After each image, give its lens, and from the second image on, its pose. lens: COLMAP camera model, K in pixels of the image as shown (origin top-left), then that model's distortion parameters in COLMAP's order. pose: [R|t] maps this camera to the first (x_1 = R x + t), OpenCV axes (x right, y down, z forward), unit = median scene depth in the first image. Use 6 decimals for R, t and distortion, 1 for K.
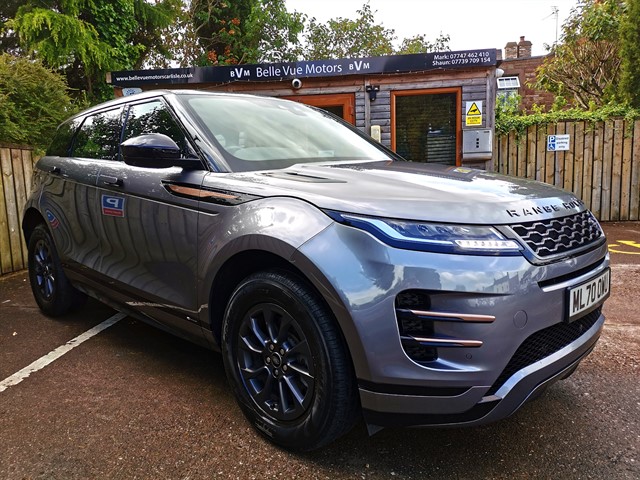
lens RADIAL K [[478.7, 0, 323.6], [0, 478.7, 248.7], [0, 0, 1]] dist [0.054563, -0.044549]
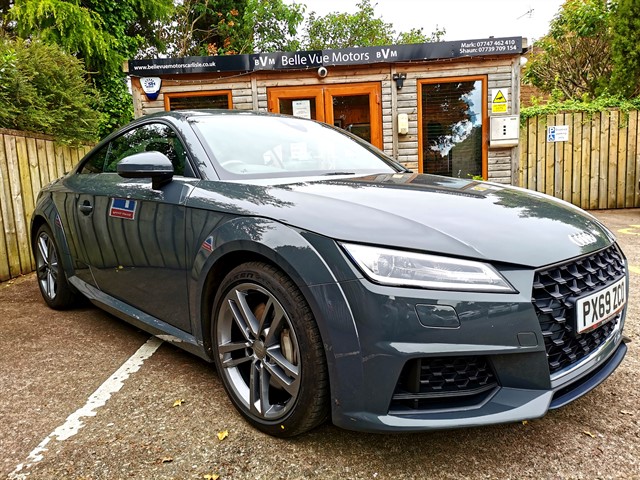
lens RADIAL K [[478.7, 0, 324.7], [0, 478.7, 250.8], [0, 0, 1]] dist [0.054563, -0.044549]
pose [[0.997230, -0.026621, 0.069448, -0.131056], [0.026485, 0.999645, 0.002881, 0.020481], [-0.069500, -0.001033, 0.997581, 0.014665]]
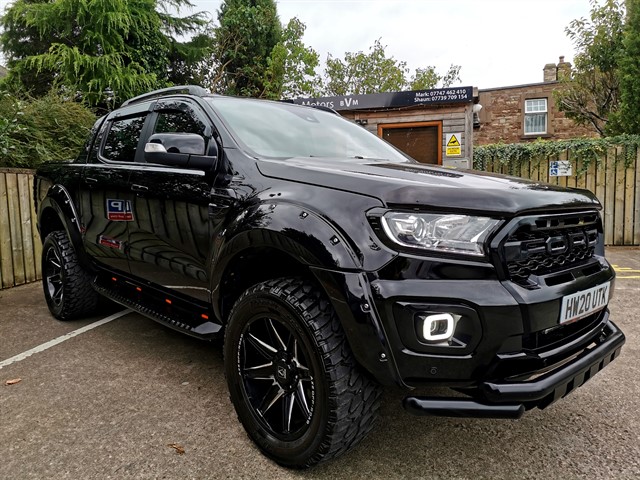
lens RADIAL K [[478.7, 0, 325.7], [0, 478.7, 254.5], [0, 0, 1]] dist [0.054563, -0.044549]
pose [[0.995457, 0.020957, -0.092875, 0.128582], [-0.023330, 0.999427, -0.024542, 0.002370], [0.092307, 0.026597, 0.995375, -0.105783]]
